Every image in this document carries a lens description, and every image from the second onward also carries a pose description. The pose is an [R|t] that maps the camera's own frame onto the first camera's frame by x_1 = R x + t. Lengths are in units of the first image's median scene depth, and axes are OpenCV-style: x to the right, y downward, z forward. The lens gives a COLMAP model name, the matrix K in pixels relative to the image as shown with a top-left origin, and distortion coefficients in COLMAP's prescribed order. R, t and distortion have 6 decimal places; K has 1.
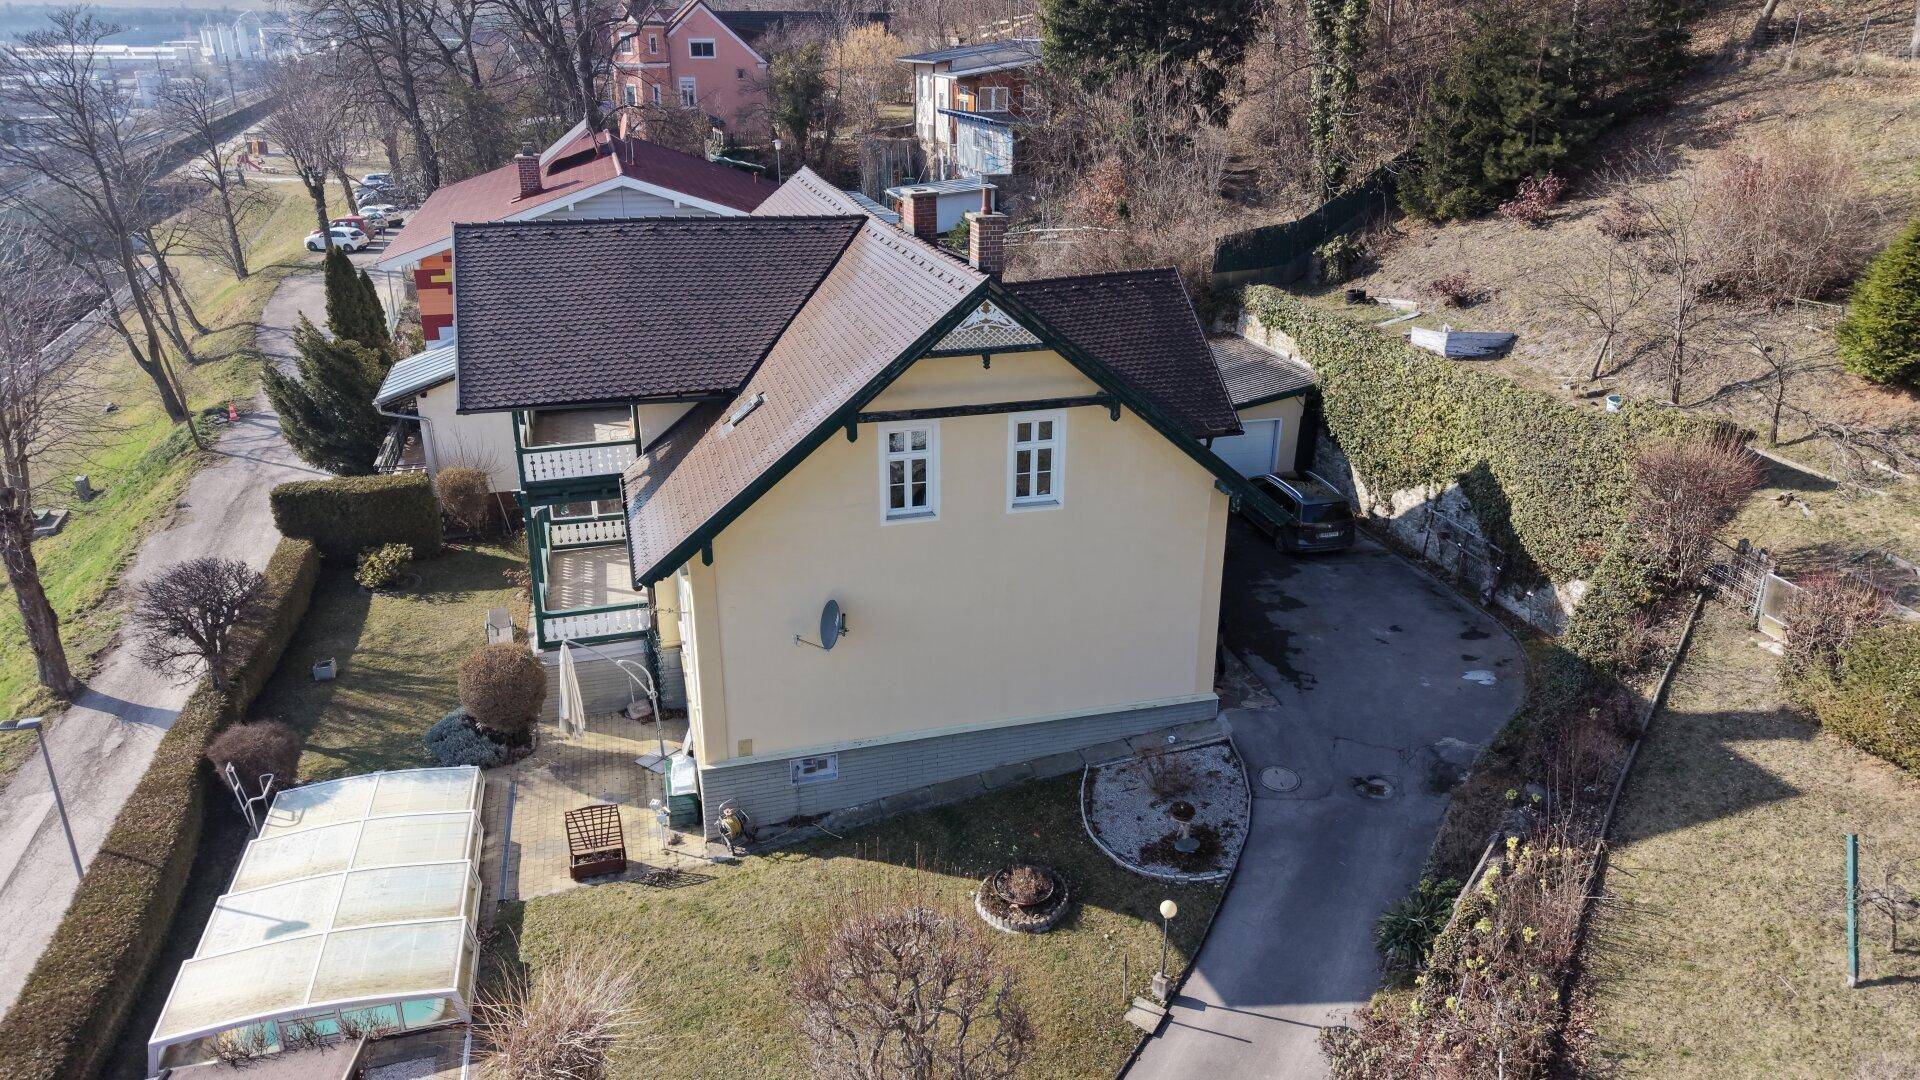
lens RADIAL K [[1250.5, 0, 985.8], [0, 1250.5, 505.8], [0, 0, 1]] dist [0.020742, -0.032222]
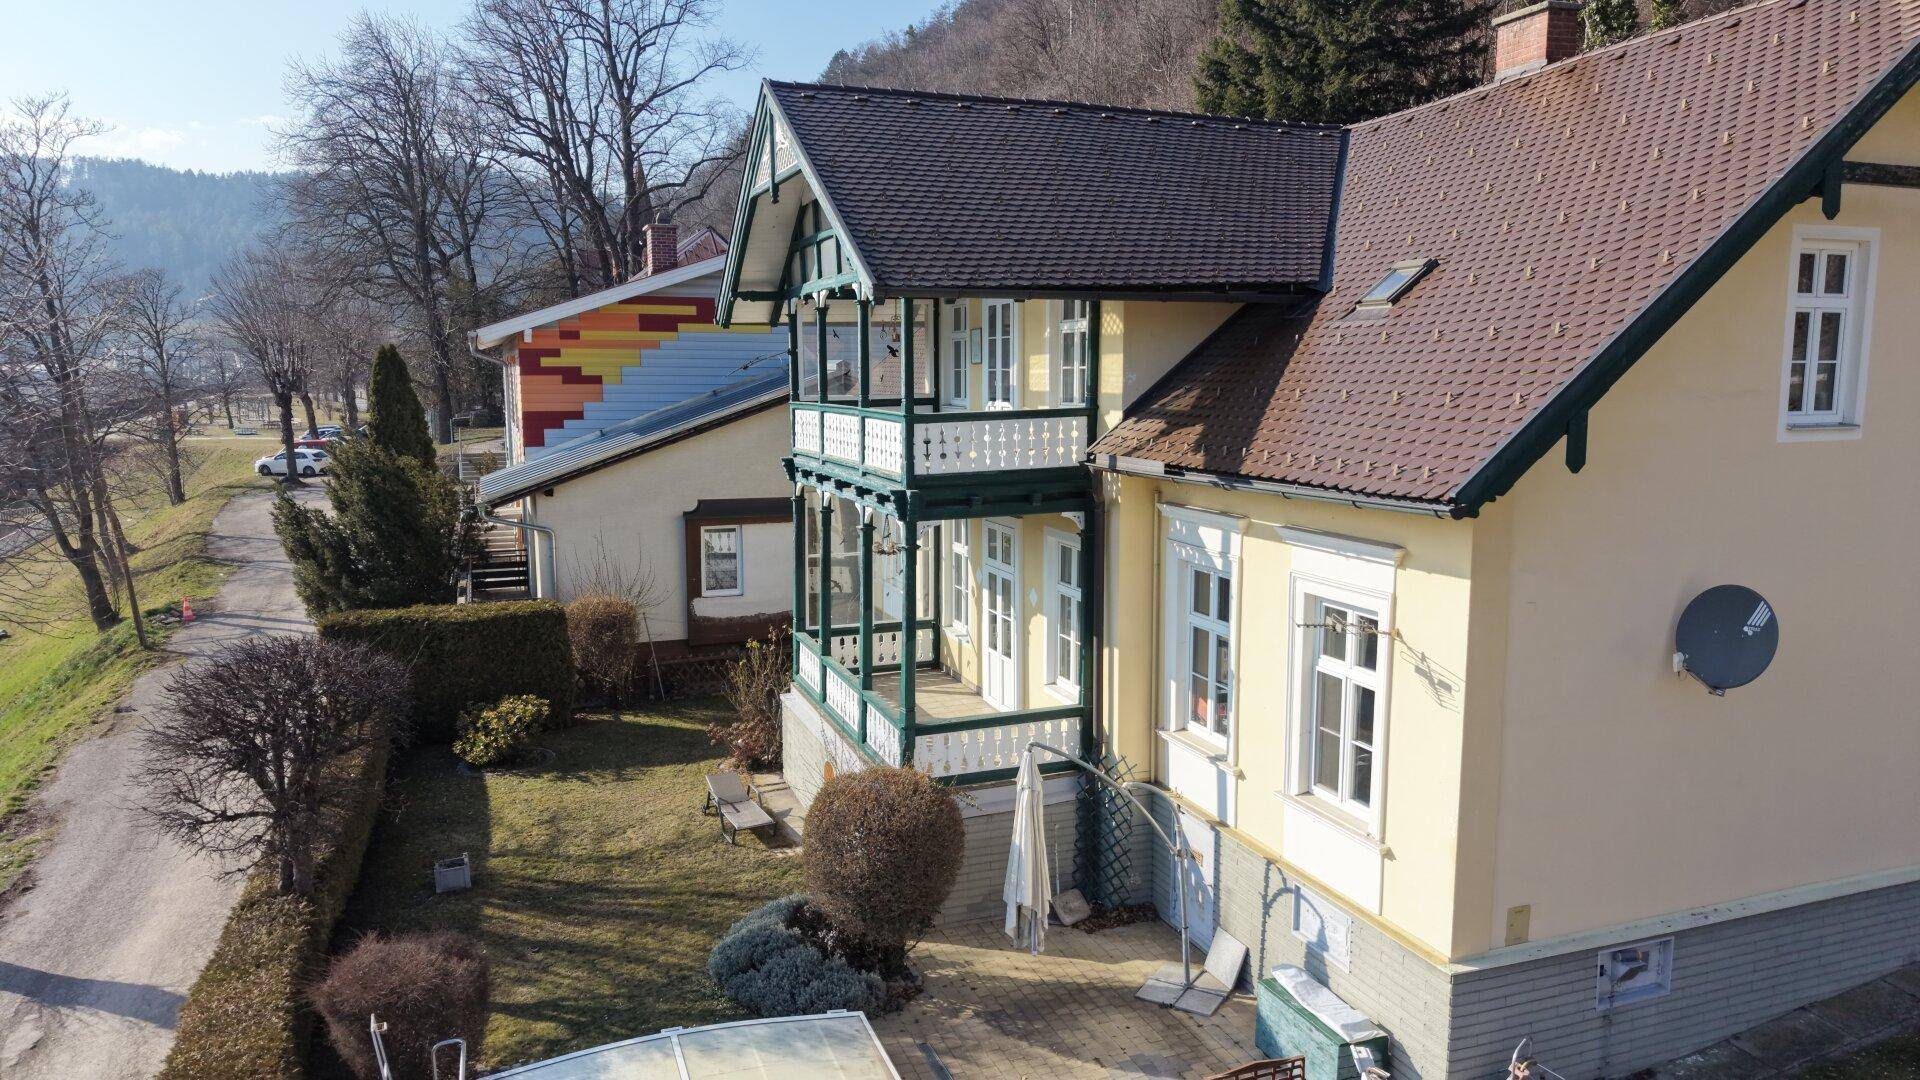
lens RADIAL K [[1245.1, 0, 965.8], [0, 1245.1, 531.1], [0, 0, 1]] dist [0.026814, -0.027582]
pose [[0.997189, -0.017579, 0.072836, -0.381765], [0.033712, 0.973400, -0.226618, 0.131340], [-0.066915, 0.228437, 0.971256, 0.462225]]
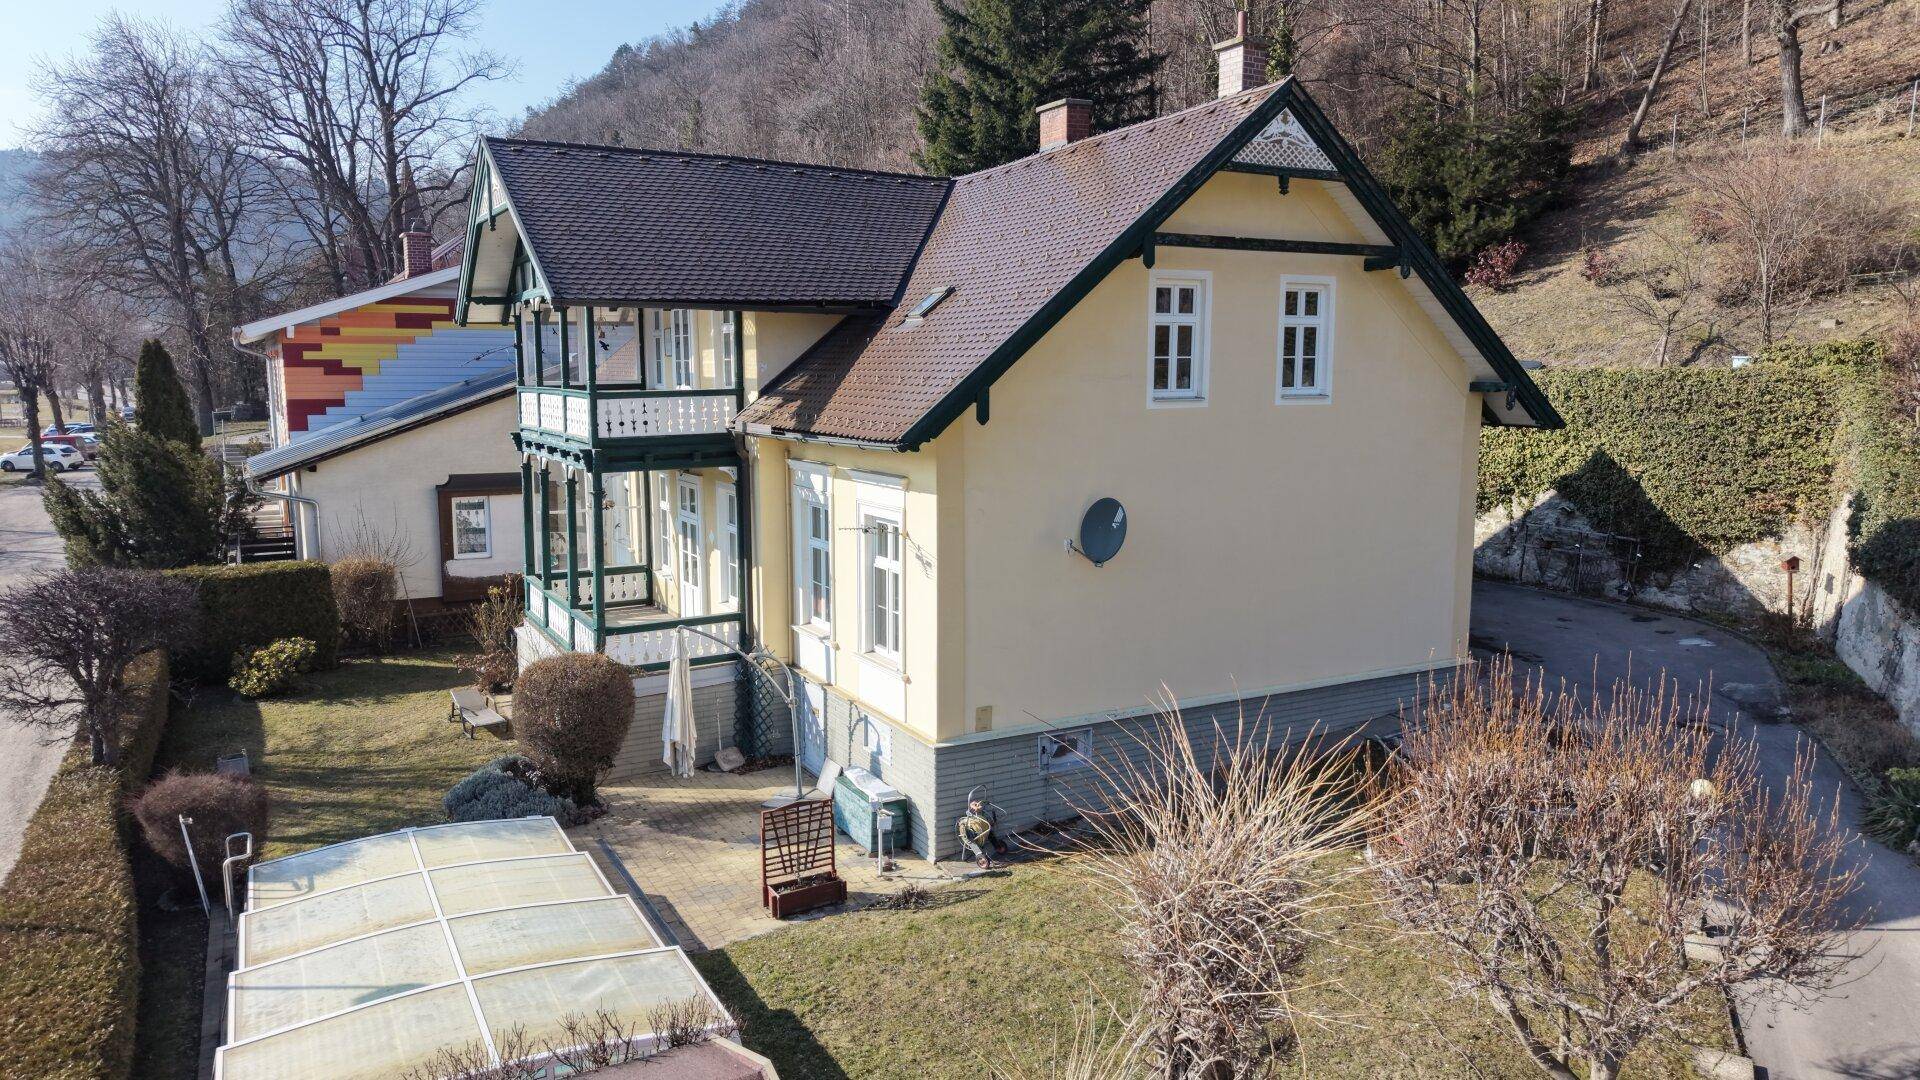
lens RADIAL K [[1245.1, 0, 965.8], [0, 1245.1, 531.1], [0, 0, 1]] dist [0.026814, -0.027582]
pose [[0.973855, -0.036948, 0.224144, -0.319715], [0.086352, 0.972828, -0.214821, 0.213674], [-0.210116, 0.228560, 0.950585, 0.253164]]
